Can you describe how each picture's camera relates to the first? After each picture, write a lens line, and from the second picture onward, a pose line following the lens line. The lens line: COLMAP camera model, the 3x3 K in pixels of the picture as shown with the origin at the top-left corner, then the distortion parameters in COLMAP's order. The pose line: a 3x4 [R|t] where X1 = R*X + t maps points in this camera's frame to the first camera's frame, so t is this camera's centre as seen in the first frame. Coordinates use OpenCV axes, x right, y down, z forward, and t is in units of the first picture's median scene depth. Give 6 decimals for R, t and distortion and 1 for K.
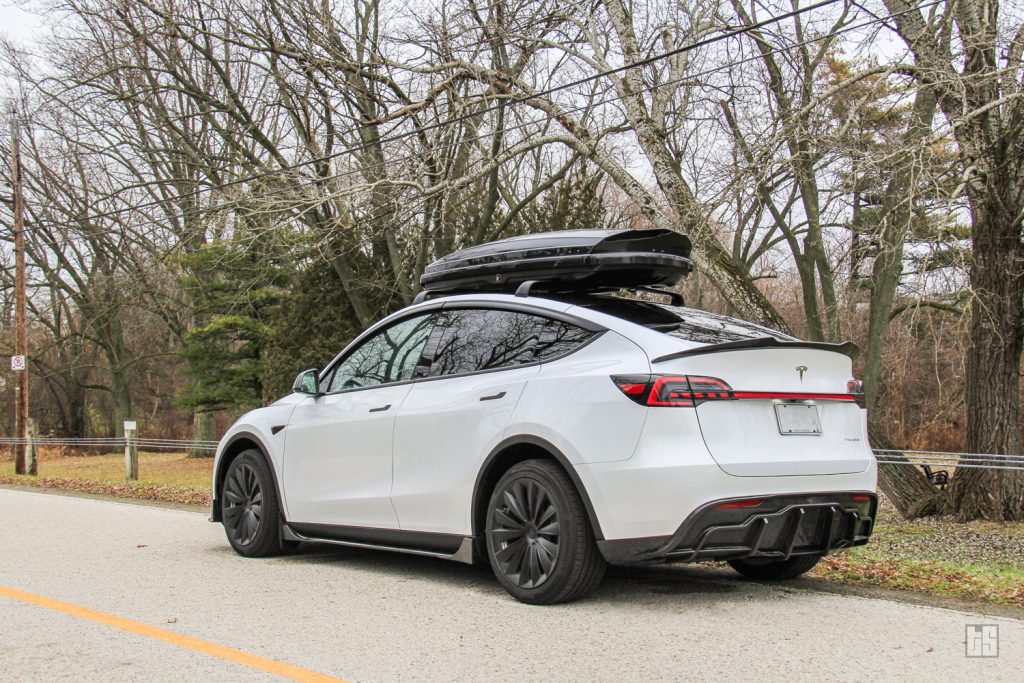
lens RADIAL K [[1346.3, 0, 514.9], [0, 1346.3, 340.4], [0, 0, 1]] dist [0.078147, 0.000000]
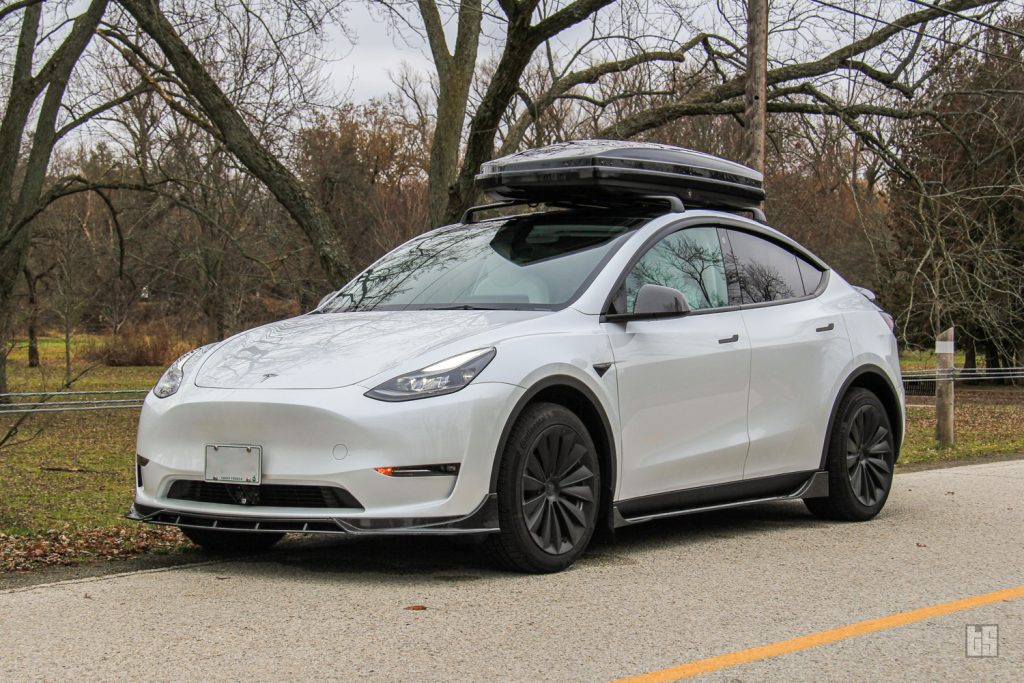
lens RADIAL K [[2123.0, 0, 525.9], [0, 2123.0, 373.9], [0, 0, 1]] dist [0.435388, 0.000000]
pose [[-0.289228, -0.014305, 0.957153, -0.261714], [-0.049575, 0.998770, -0.000053, 0.015525], [-0.955976, -0.047467, -0.289581, 0.297937]]
